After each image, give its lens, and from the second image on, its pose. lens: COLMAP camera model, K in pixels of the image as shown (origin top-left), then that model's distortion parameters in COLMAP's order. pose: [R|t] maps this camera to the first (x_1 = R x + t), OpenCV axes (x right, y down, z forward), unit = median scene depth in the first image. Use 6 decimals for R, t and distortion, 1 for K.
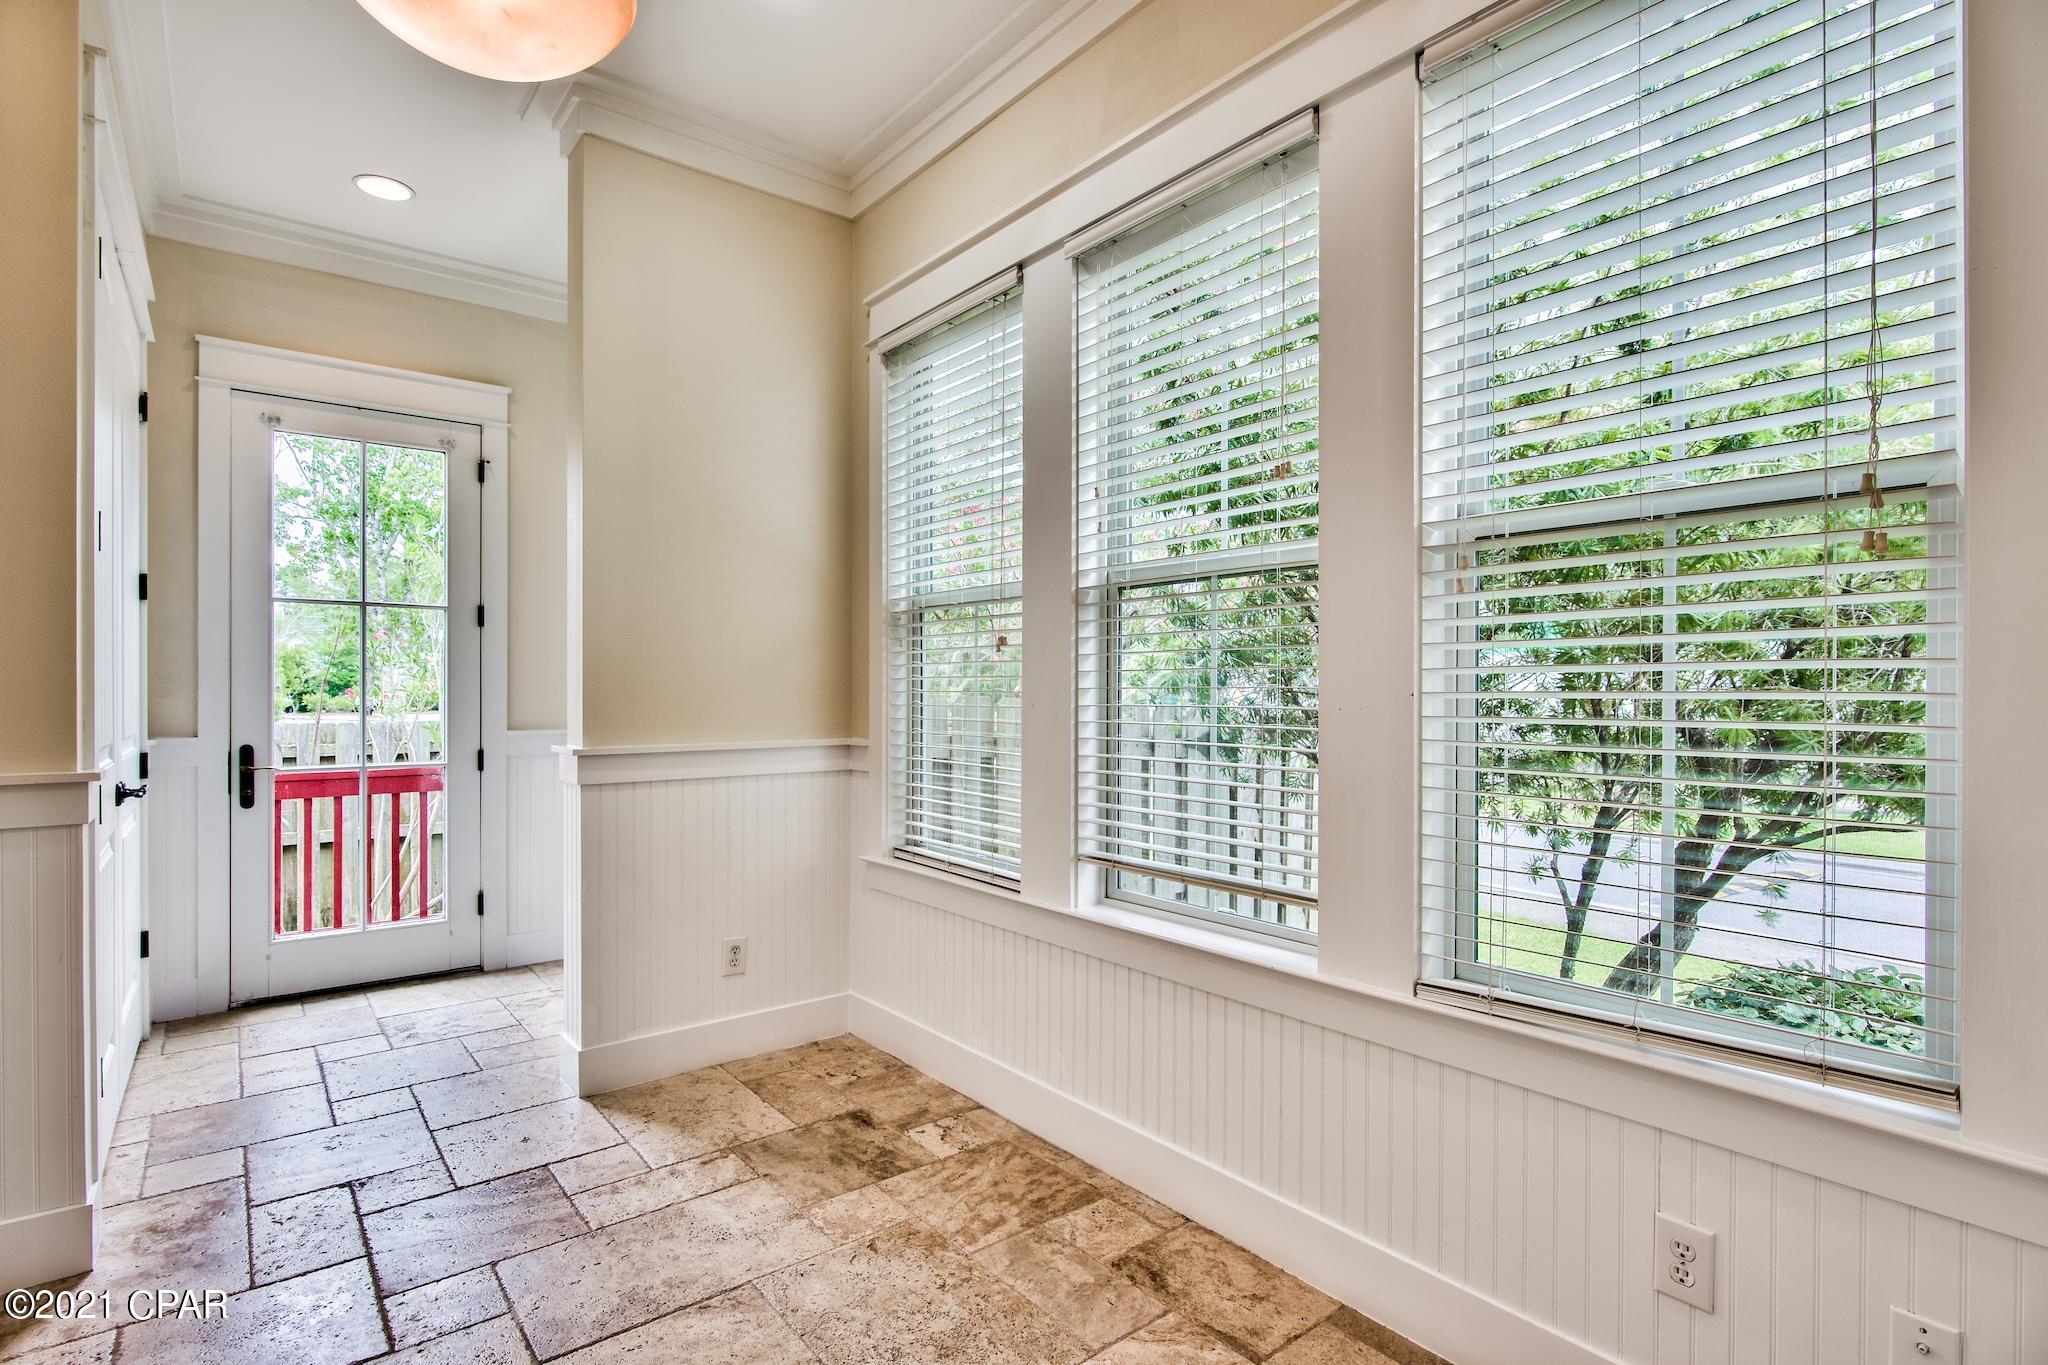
lens RADIAL K [[1012.9, 0, 1022.9], [0, 1012.9, 685.2], [0, 0, 1]] dist [-0.005766, -0.000450]
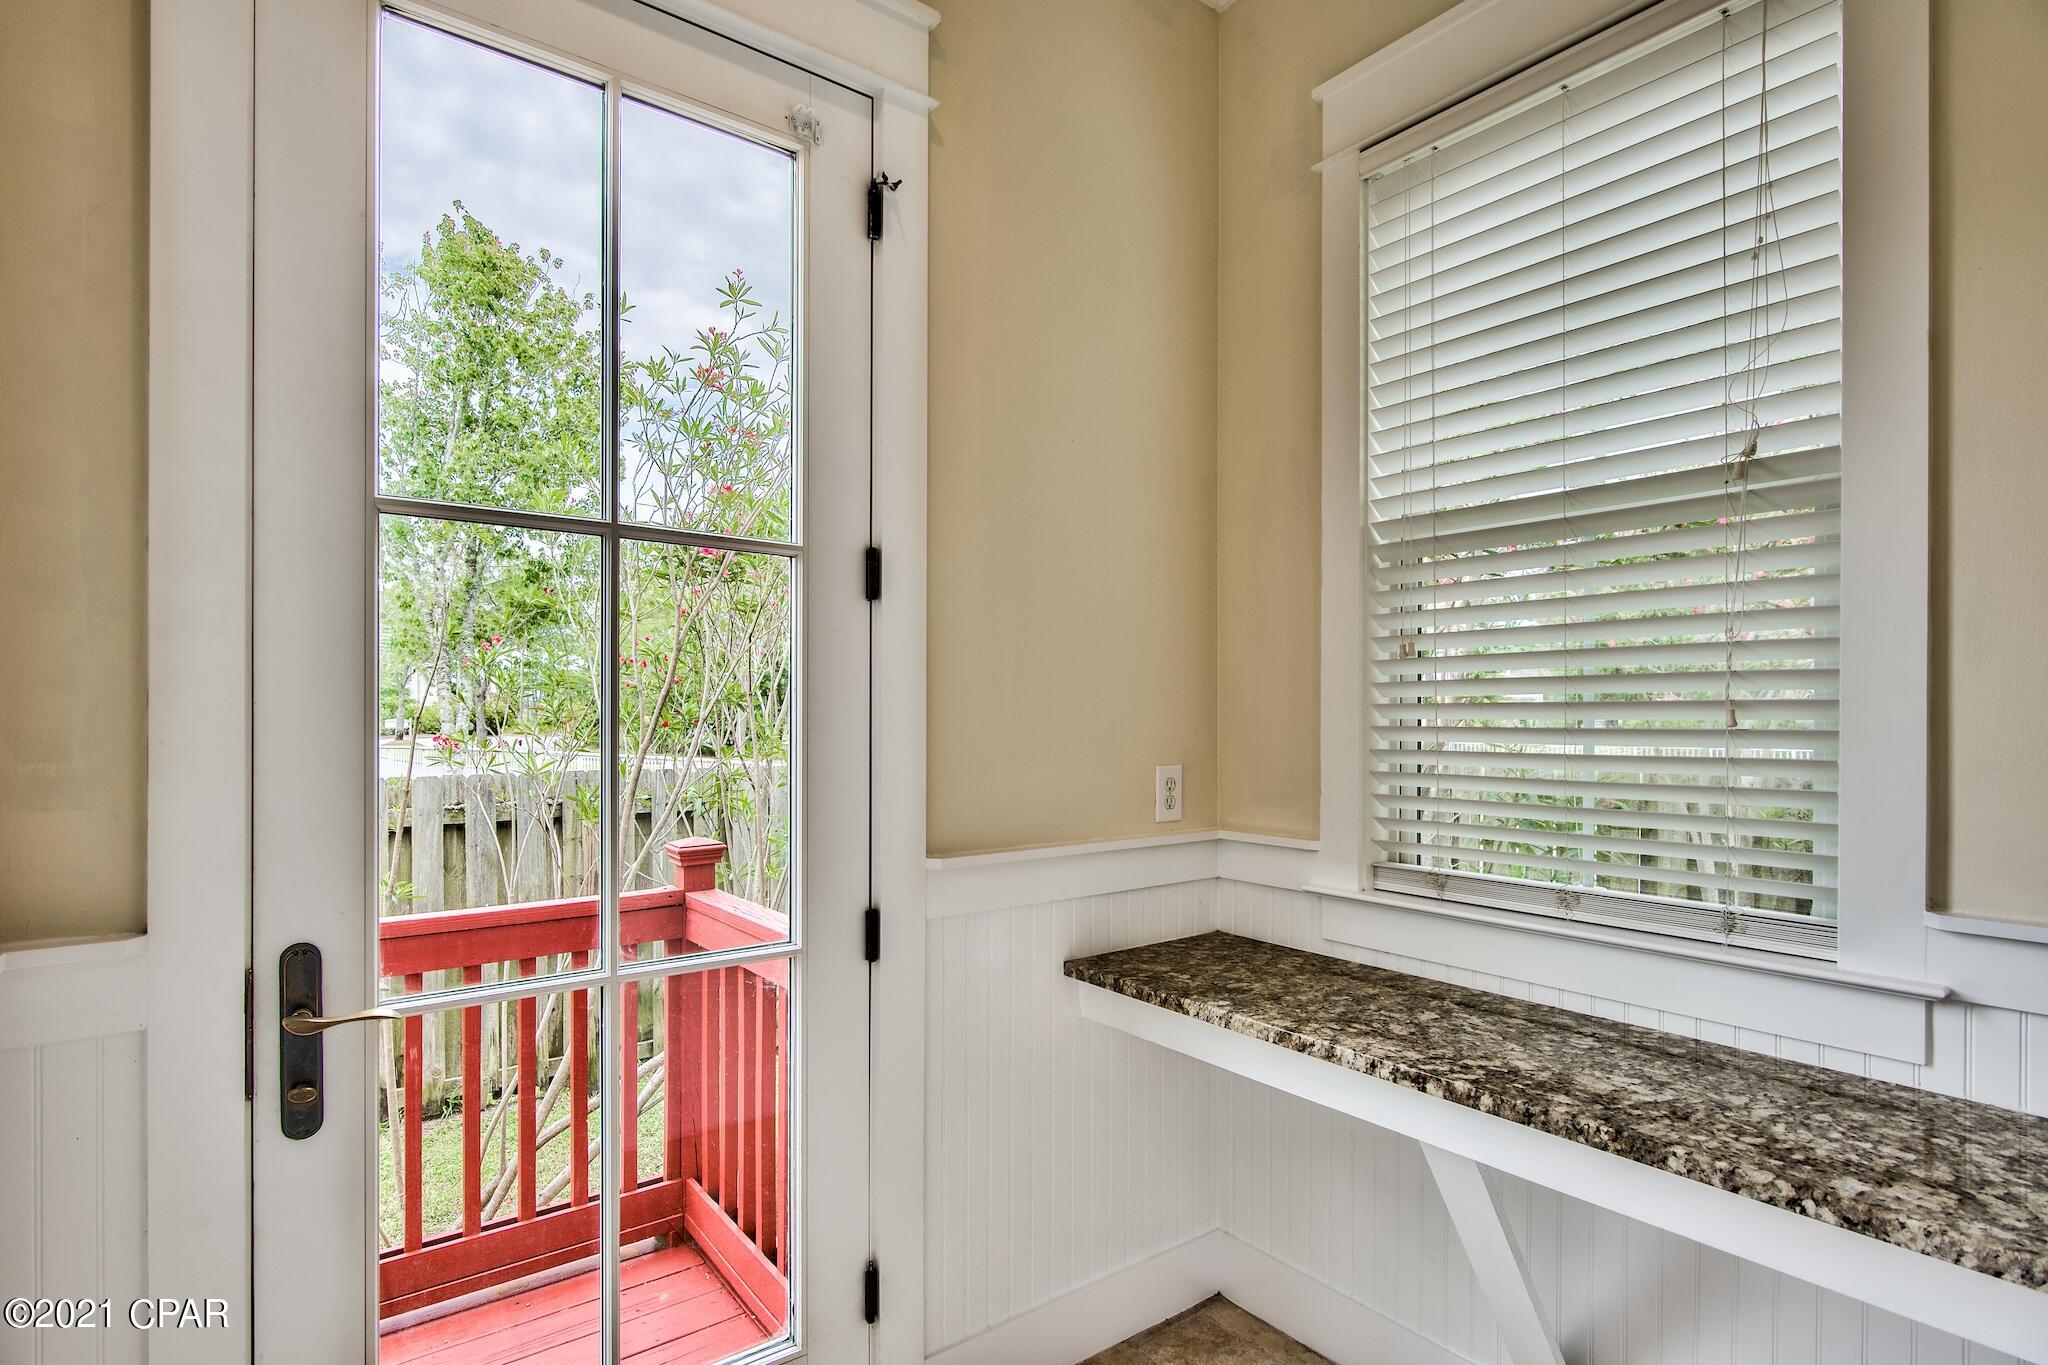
lens RADIAL K [[1012.9, 0, 1020.8], [0, 1012.9, 712.5], [0, 0, 1]] dist [-0.005766, -0.000450]
pose [[0.999823, 0.002283, -0.018664, -0.474530], [-0.002215, 0.999991, 0.003670, -0.015452], [0.018672, -0.003628, 0.999819, 0.607307]]
